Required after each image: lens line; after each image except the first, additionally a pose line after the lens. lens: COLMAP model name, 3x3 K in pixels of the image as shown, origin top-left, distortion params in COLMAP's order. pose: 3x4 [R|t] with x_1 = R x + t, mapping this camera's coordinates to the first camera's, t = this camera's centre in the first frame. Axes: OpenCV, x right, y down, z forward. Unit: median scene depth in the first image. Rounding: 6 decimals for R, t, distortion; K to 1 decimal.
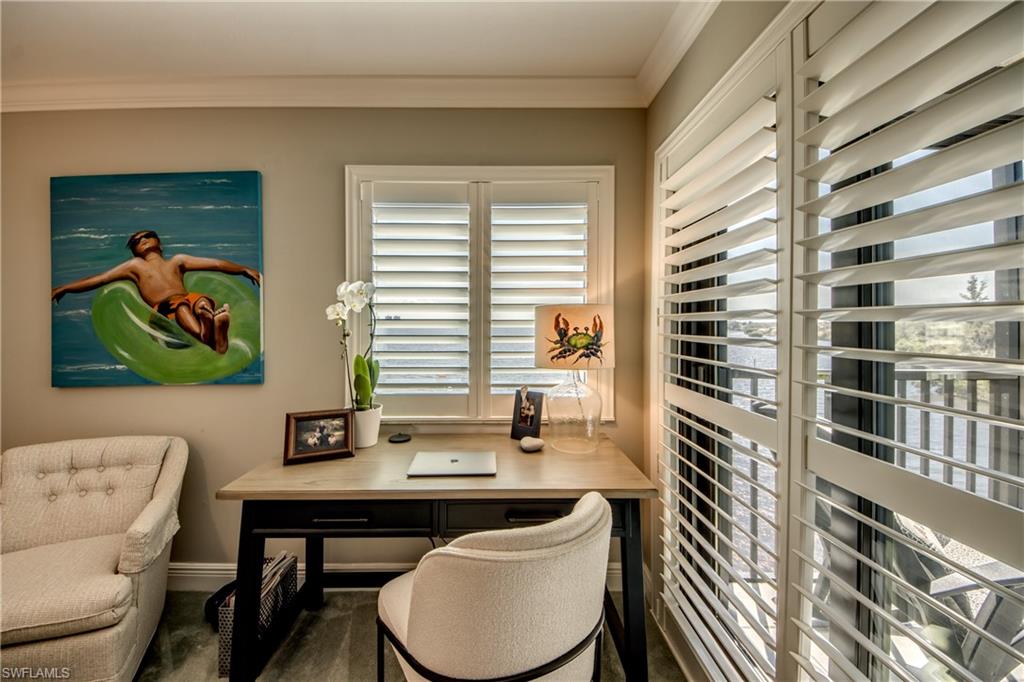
lens RADIAL K [[403.6, 0, 479.6], [0, 403.6, 320.2], [0, 0, 1]] dist [0.020853, -0.014454]
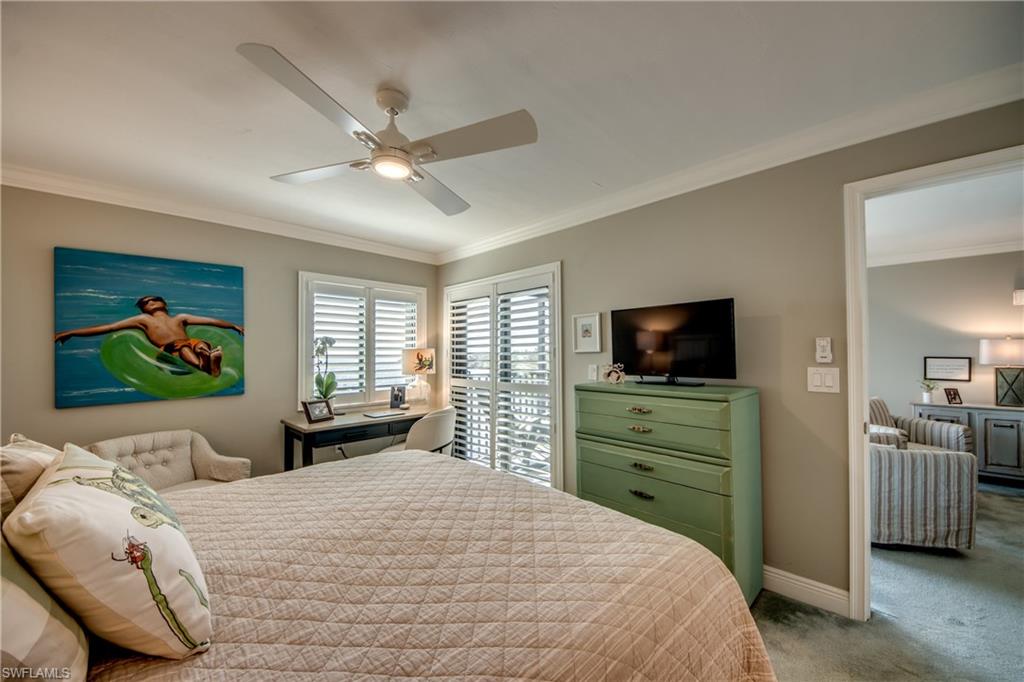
lens RADIAL K [[403.6, 0, 512.9], [0, 403.6, 346.0], [0, 0, 1]] dist [0.020853, -0.014454]
pose [[0.706141, 0.010064, 0.707999, -0.943934], [0.003747, 0.999832, -0.017950, -0.007310], [-0.708061, 0.015328, 0.705985, -0.967156]]
